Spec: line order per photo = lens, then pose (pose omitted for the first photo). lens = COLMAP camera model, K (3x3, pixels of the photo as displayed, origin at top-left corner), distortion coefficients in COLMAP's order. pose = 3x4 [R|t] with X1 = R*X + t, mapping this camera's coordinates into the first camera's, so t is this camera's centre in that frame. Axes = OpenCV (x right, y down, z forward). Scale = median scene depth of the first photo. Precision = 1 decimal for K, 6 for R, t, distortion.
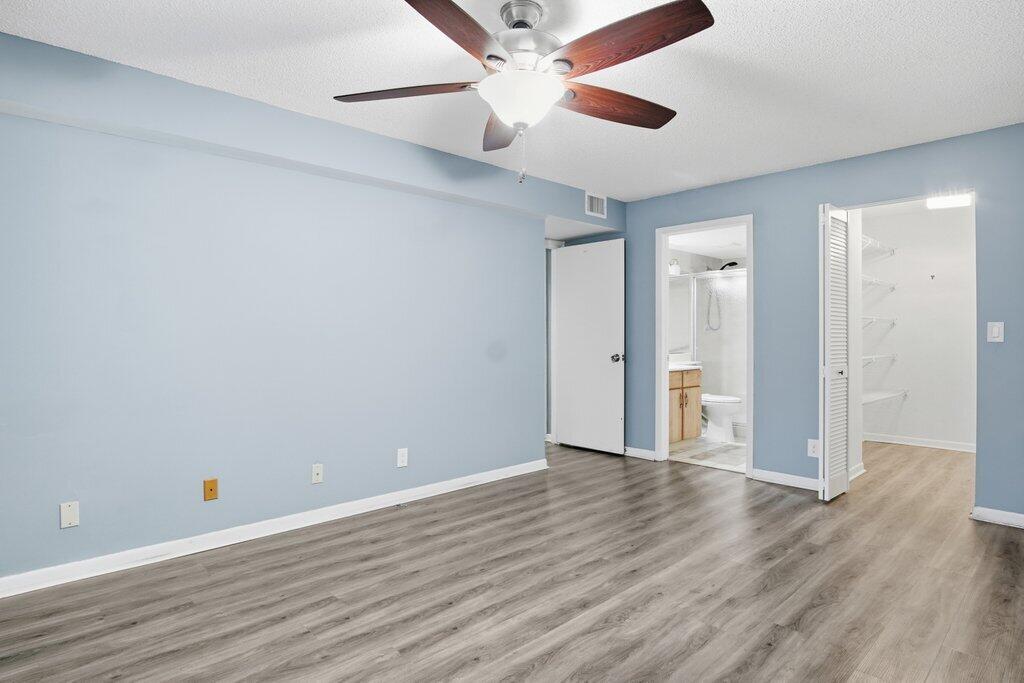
lens RADIAL K [[552.8, 0, 507.5], [0, 552.8, 344.3], [0, 0, 1]] dist [-0.027776, 0.000498]
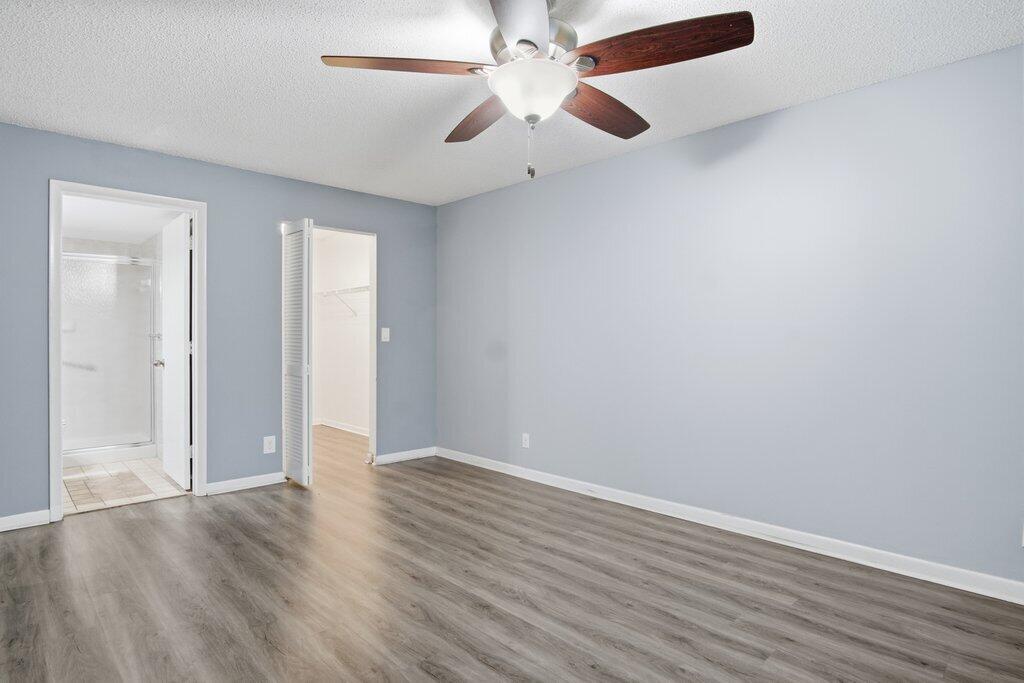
lens RADIAL K [[552.8, 0, 507.5], [0, 552.8, 344.3], [0, 0, 1]] dist [-0.027776, 0.000498]
pose [[-0.008085, -0.013744, 0.999873, -0.747107], [0.014988, 0.999792, 0.013864, -0.014439], [-0.999855, 0.015098, -0.007877, 0.835035]]
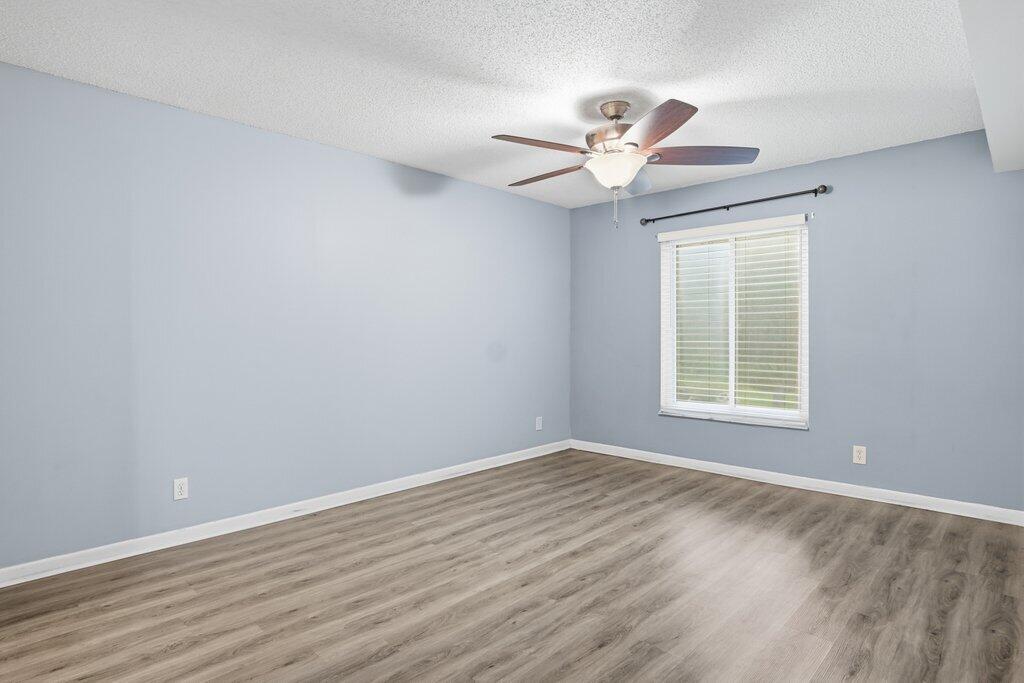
lens RADIAL K [[552.8, 0, 507.5], [0, 552.8, 344.3], [0, 0, 1]] dist [-0.027776, 0.000498]
pose [[-0.998871, 0.005972, -0.047131, 0.300998], [0.004380, 0.999418, 0.033815, -0.033469], [0.047306, 0.033571, -0.998316, 1.930196]]
